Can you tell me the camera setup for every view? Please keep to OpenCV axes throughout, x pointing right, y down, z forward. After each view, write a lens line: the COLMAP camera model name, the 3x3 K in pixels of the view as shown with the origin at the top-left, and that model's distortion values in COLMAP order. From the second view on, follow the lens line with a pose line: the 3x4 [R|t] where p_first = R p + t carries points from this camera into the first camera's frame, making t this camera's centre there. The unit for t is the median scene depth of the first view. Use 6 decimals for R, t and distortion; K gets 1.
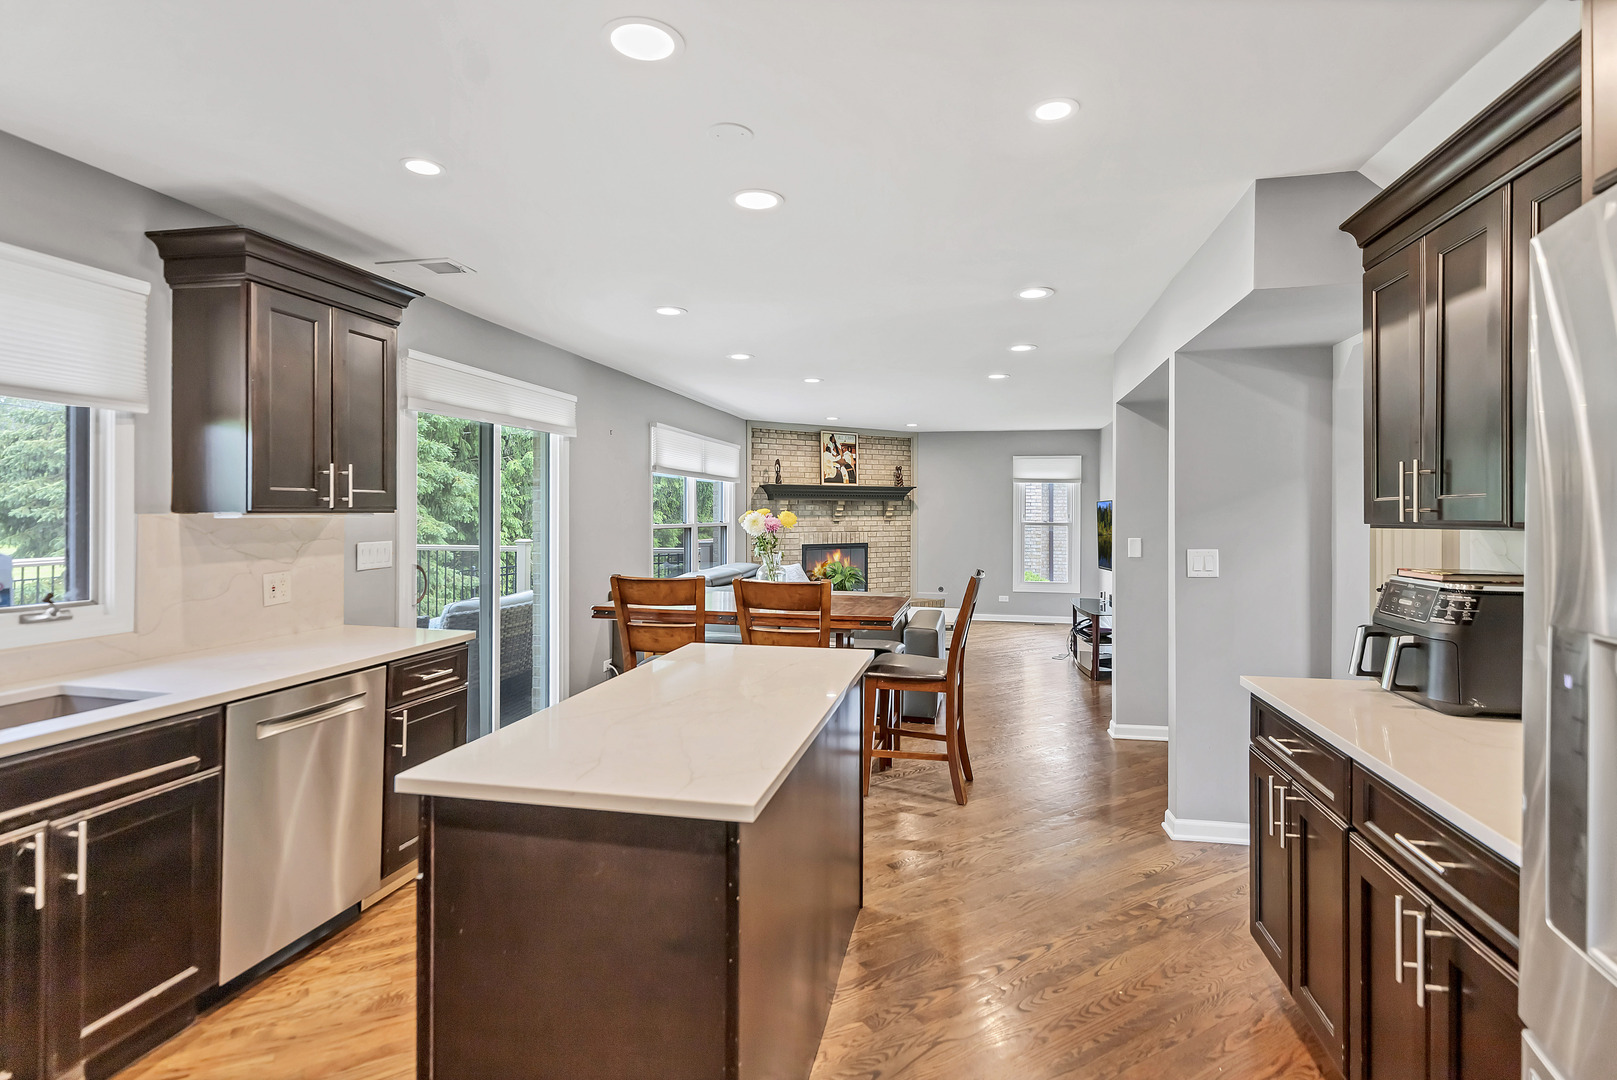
lens RADIAL K [[806.0, 0, 806.1], [0, 806.0, 514.4], [0, 0, 1]] dist [0.003150, 0.001377]
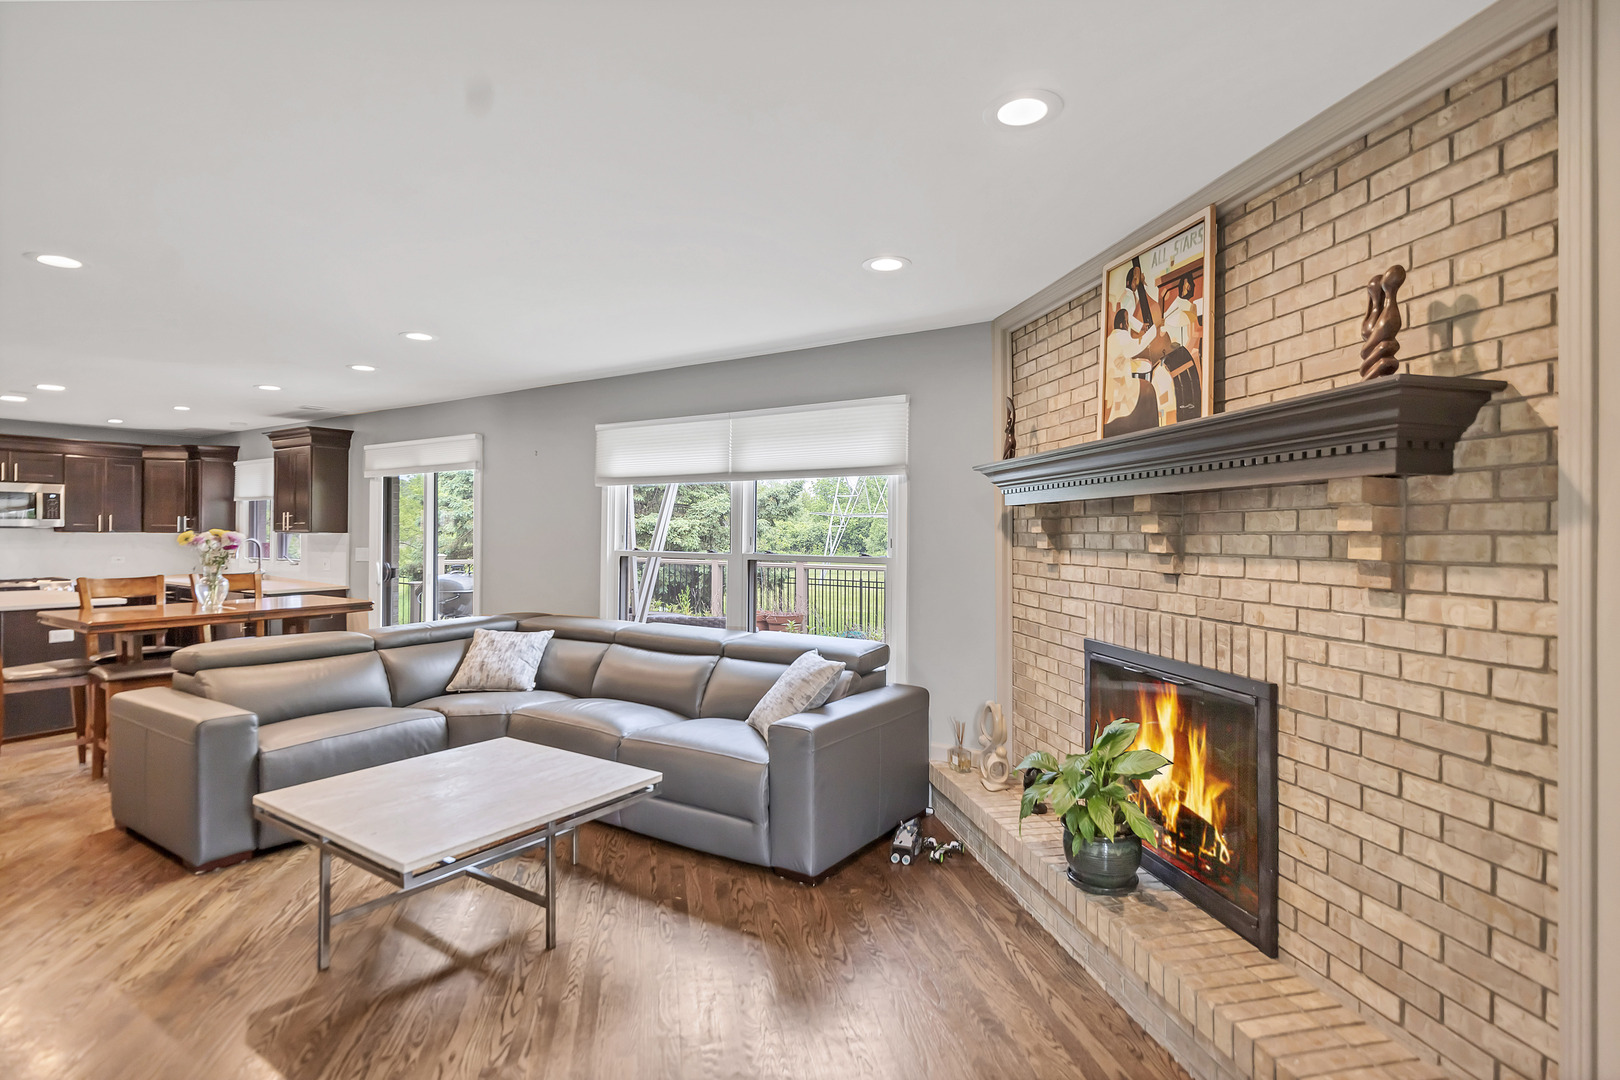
lens RADIAL K [[829.9, 0, 813.8], [0, 829.9, 525.9], [0, 0, 1]] dist [0.000618, 0.000526]
pose [[-0.388295, -0.012307, -0.921453, 0.337039], [-0.009887, 0.999909, -0.009188, -0.003590], [0.921482, 0.005542, -0.388381, 1.003547]]
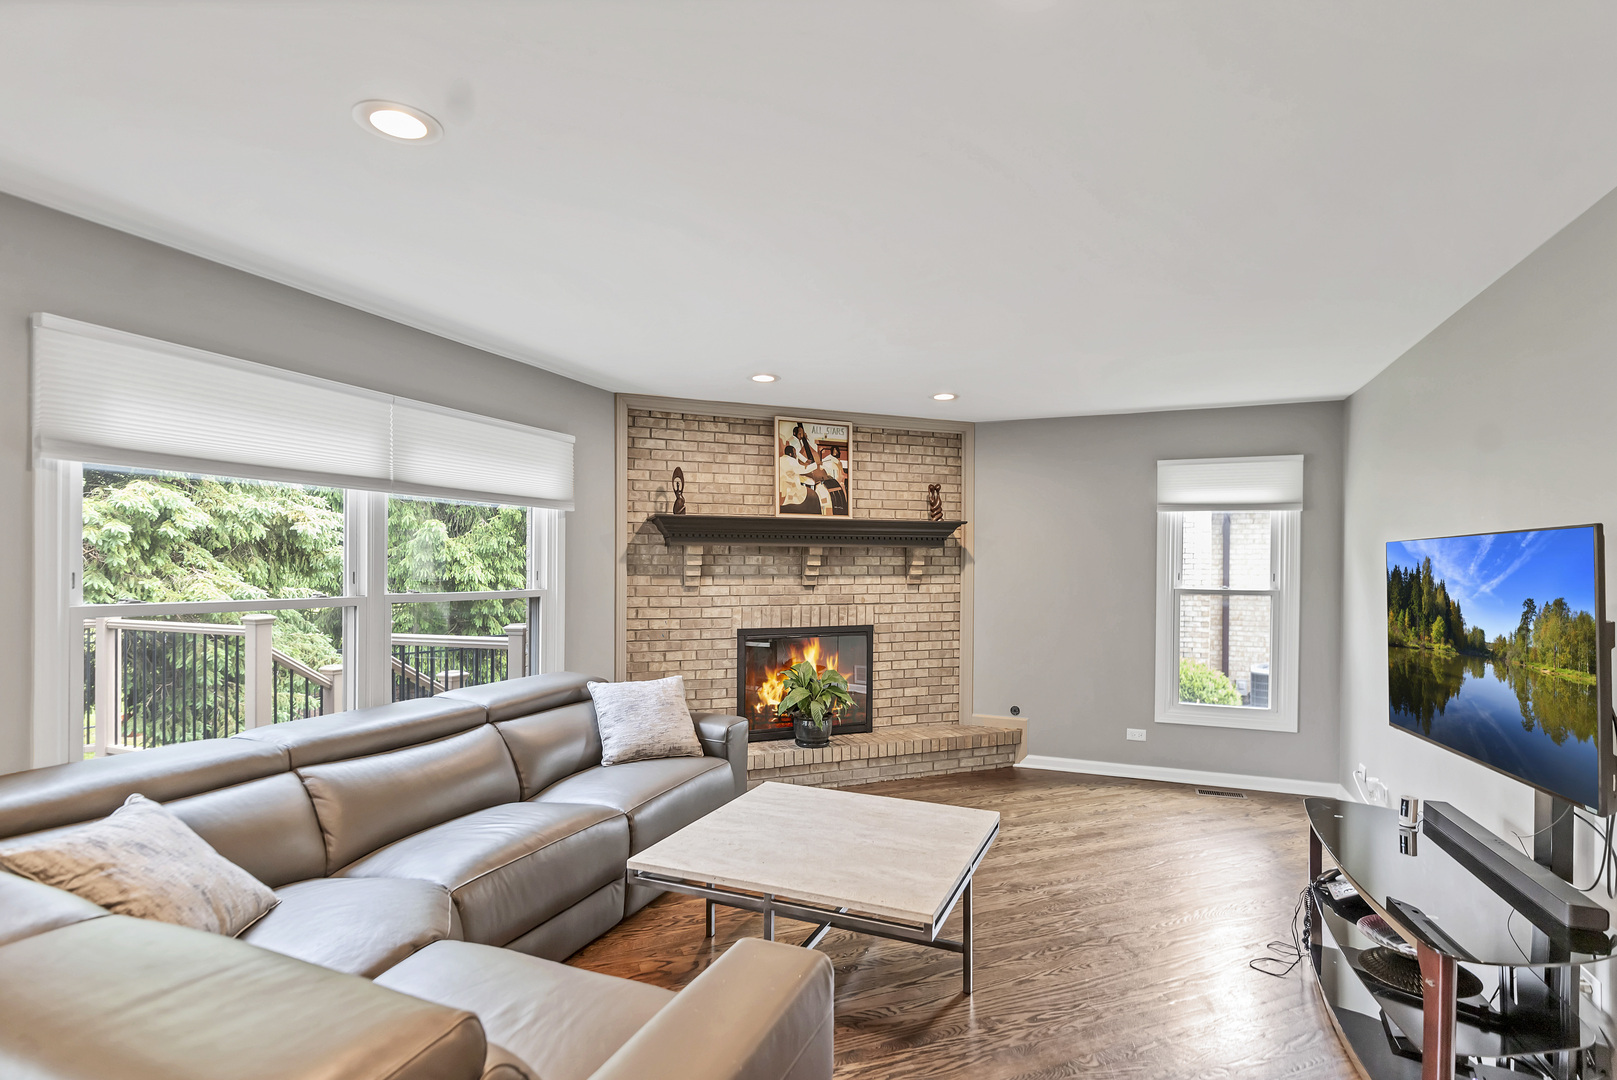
lens RADIAL K [[841.6, 0, 792.6], [0, 841.6, 561.5], [0, 0, 1]] dist [0.000868, 0.000191]
pose [[0.985374, 0.002744, -0.170382, 0.123174], [-0.003408, 0.999988, -0.003607, -0.005450], [0.170370, 0.004135, 0.985371, 0.445480]]
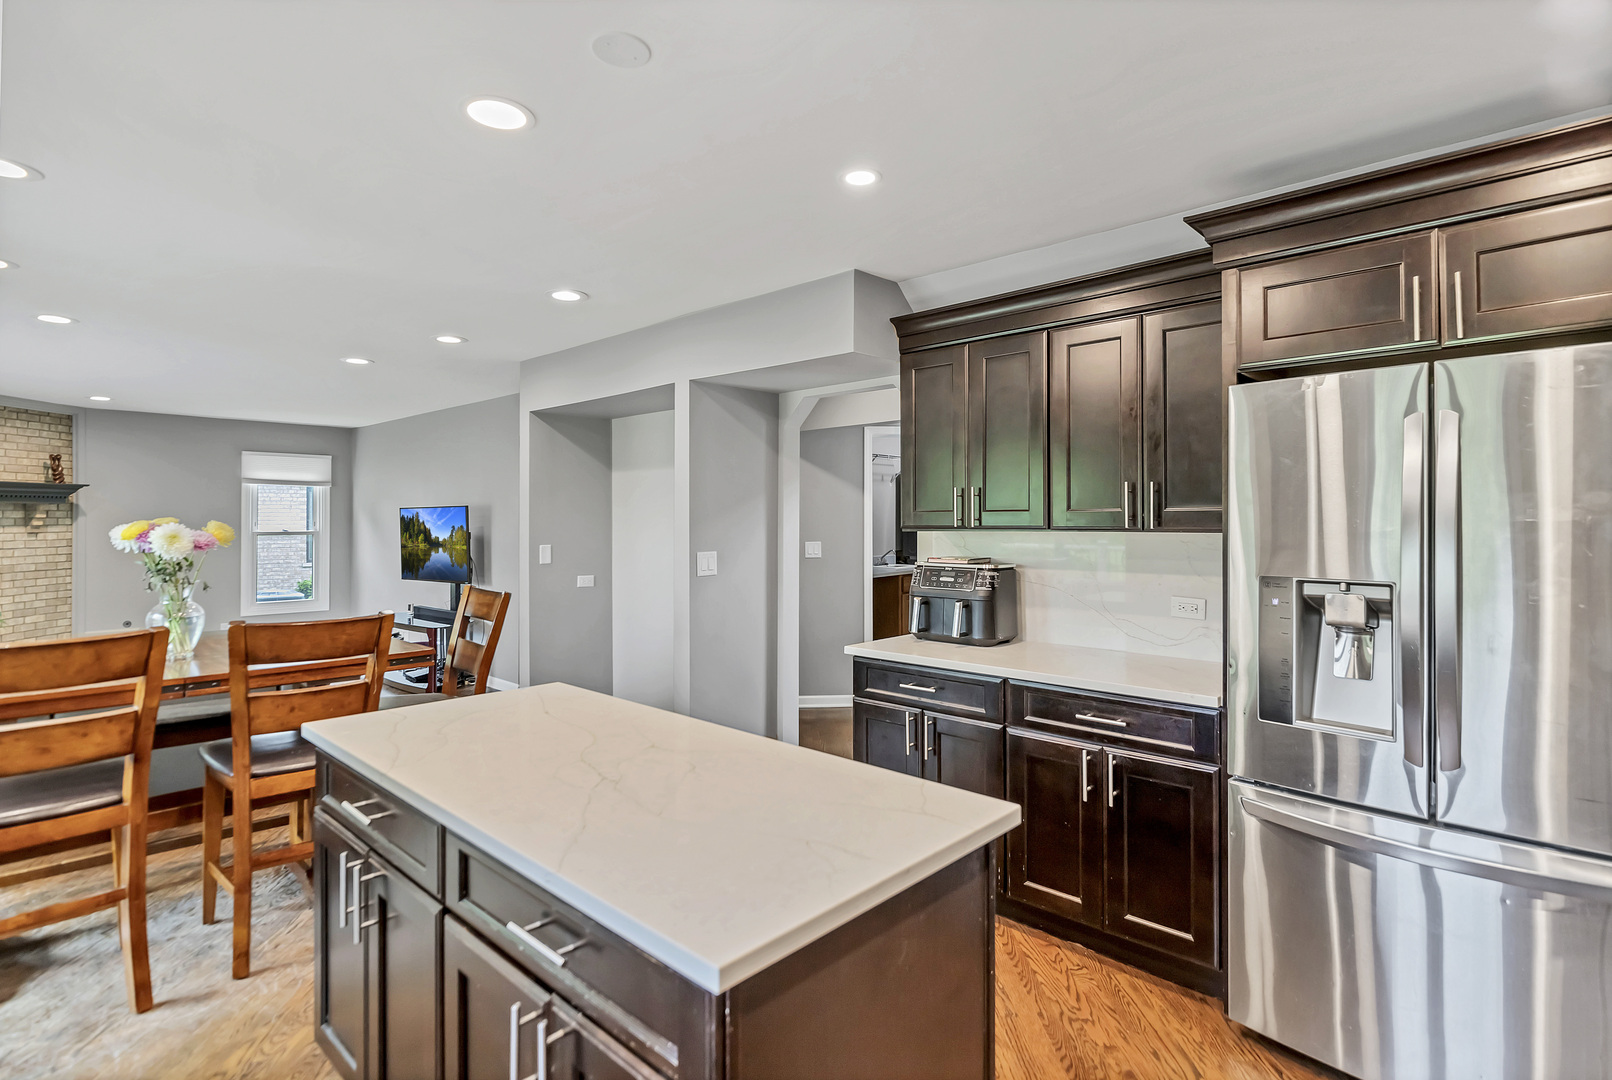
lens RADIAL K [[803.5, 0, 803.6], [0, 803.5, 514.5], [0, 0, 1]] dist [0.003150, 0.001377]
pose [[0.525236, -0.000505, 0.850957, -0.144602], [0.005547, 0.999981, -0.002830, -0.002295], [-0.850939, 0.006206, 0.525228, 0.090464]]
